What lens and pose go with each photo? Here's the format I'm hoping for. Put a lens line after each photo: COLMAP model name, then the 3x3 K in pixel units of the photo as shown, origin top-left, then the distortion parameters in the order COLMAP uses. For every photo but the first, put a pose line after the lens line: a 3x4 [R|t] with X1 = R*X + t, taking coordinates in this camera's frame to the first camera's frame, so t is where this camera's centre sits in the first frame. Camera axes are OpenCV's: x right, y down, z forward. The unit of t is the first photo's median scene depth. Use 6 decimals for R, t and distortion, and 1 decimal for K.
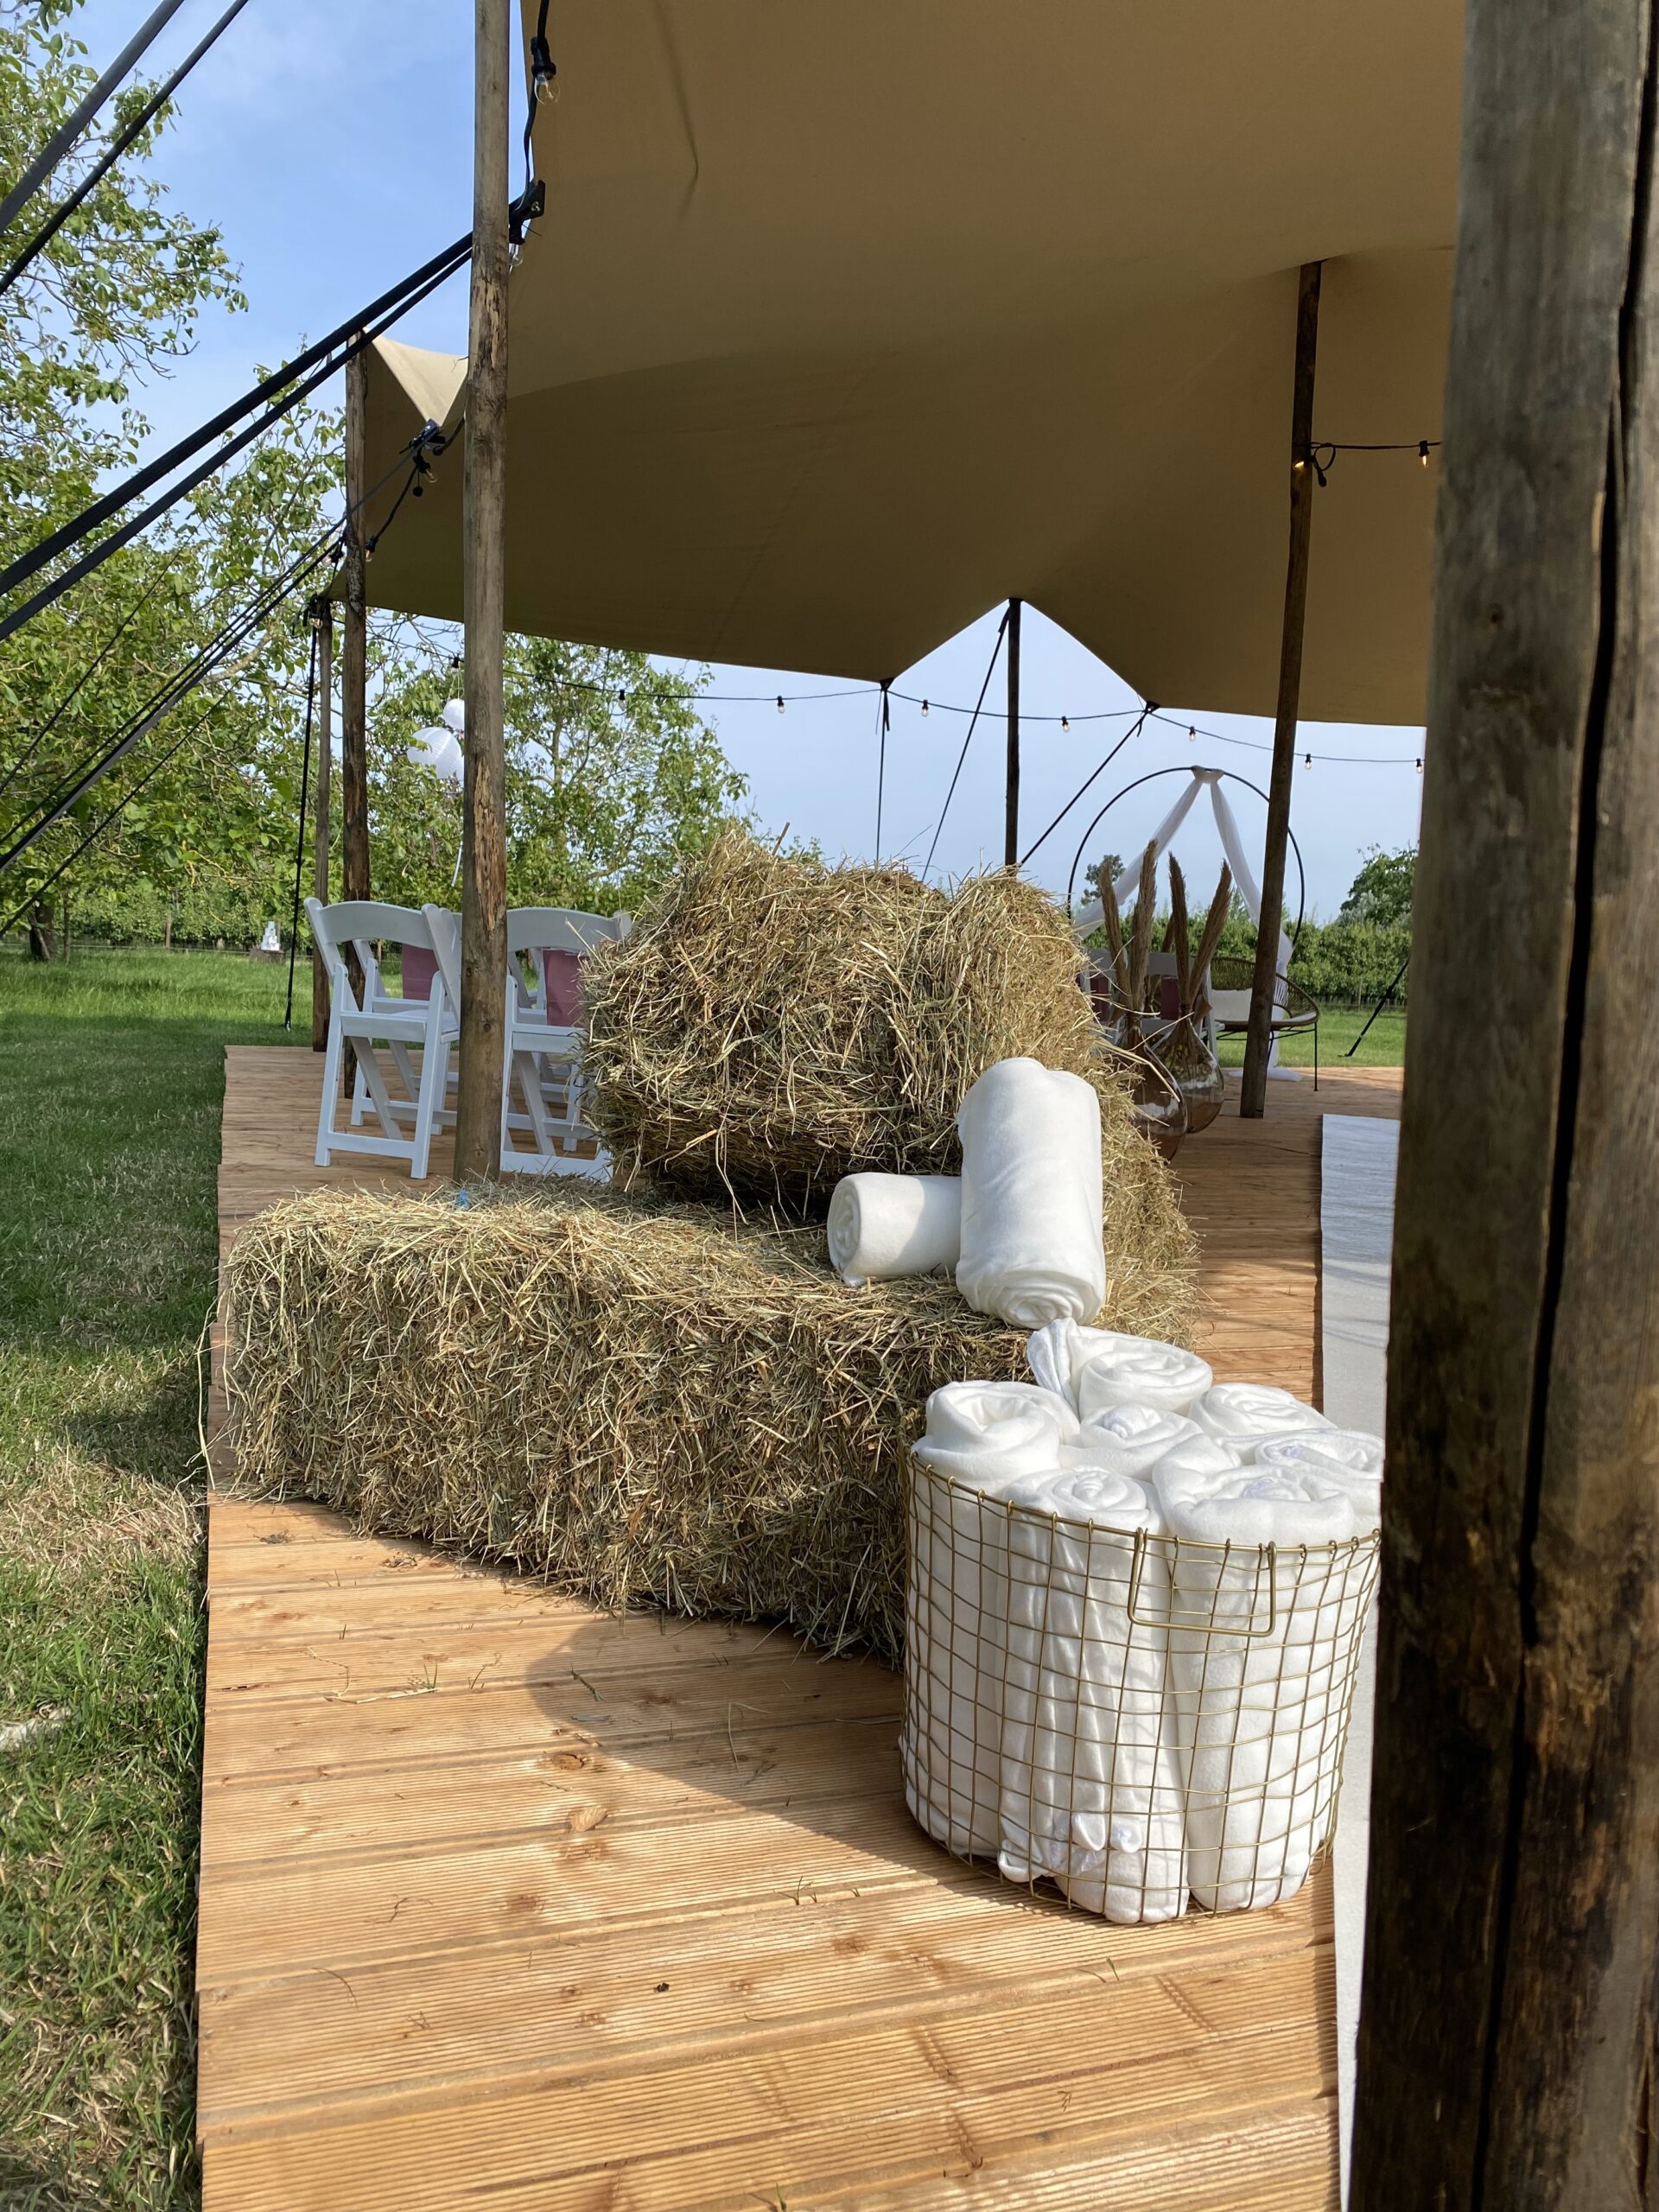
lens RADIAL K [[1709.4, 0, 817.9], [0, 1709.4, 1095.3], [0, 0, 1]] dist [0.075173, -0.106673]
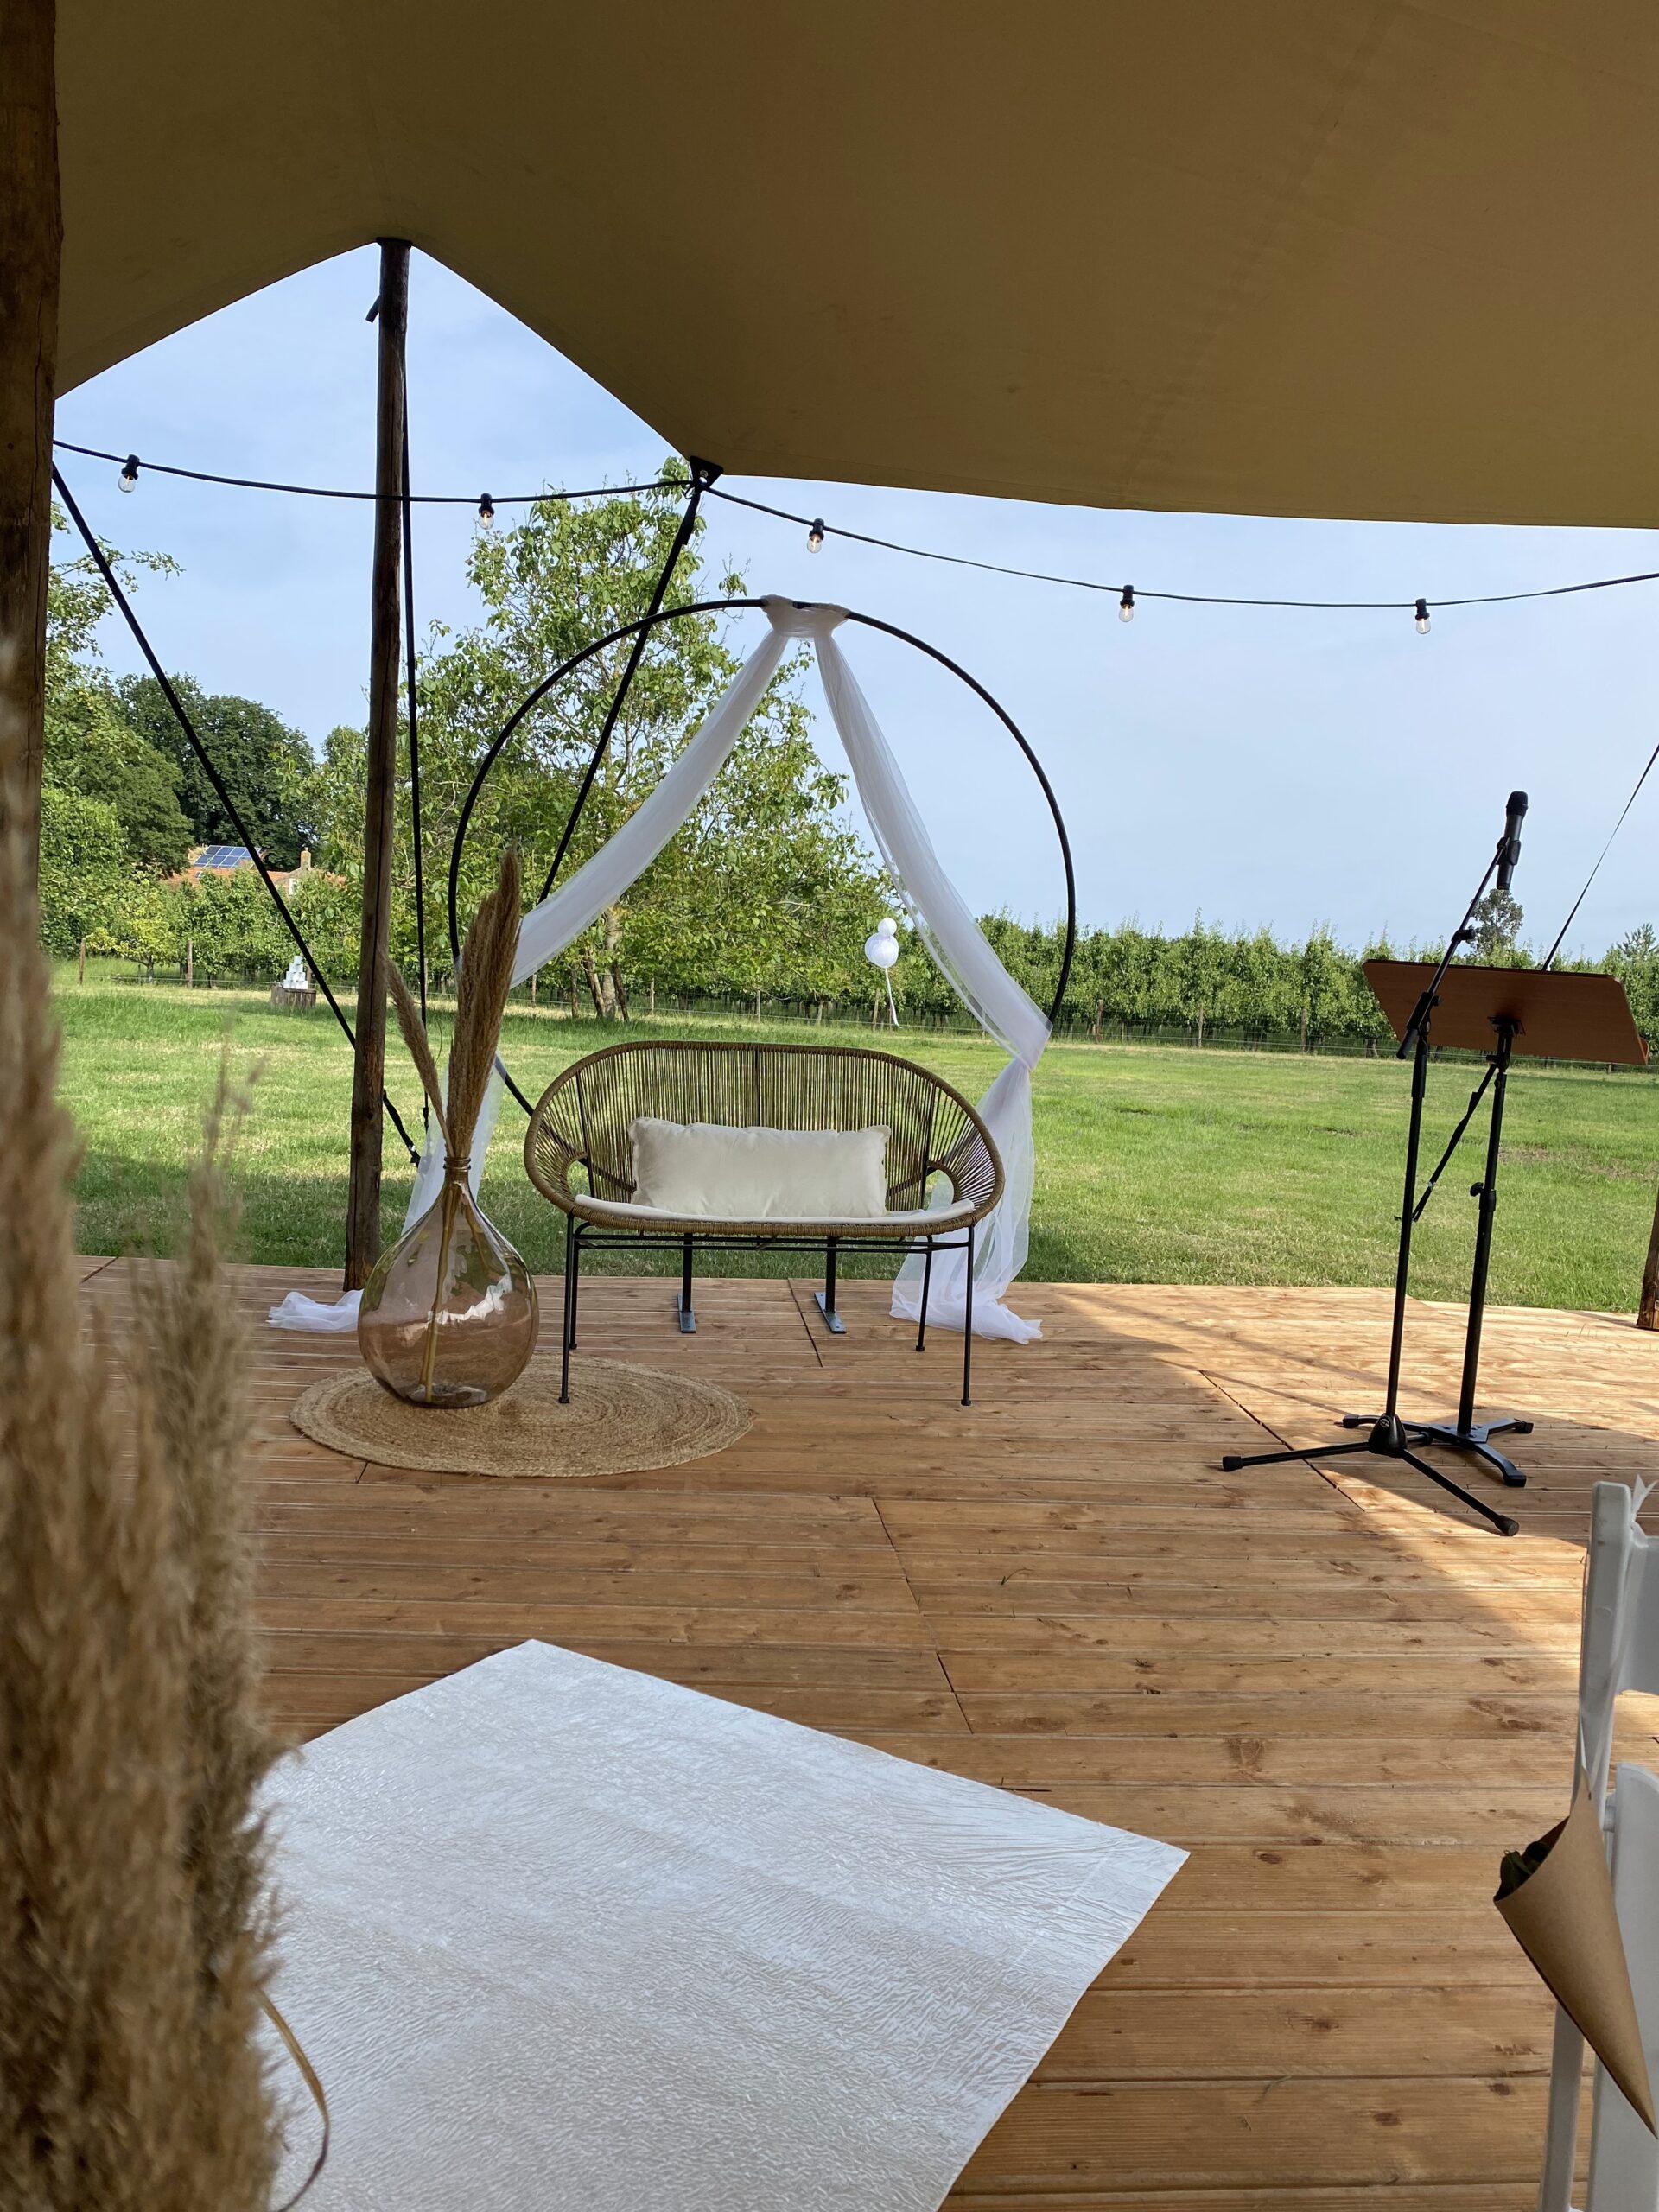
lens RADIAL K [[1694.4, 0, 838.5], [0, 1694.4, 1119.2], [0, 0, 1]] dist [0.077682, -0.148776]
pose [[0.977530, 0.026903, -0.209073, 1.335111], [-0.028359, 0.999590, -0.003968, -0.251727], [0.208880, 0.009808, 0.977892, 2.423600]]
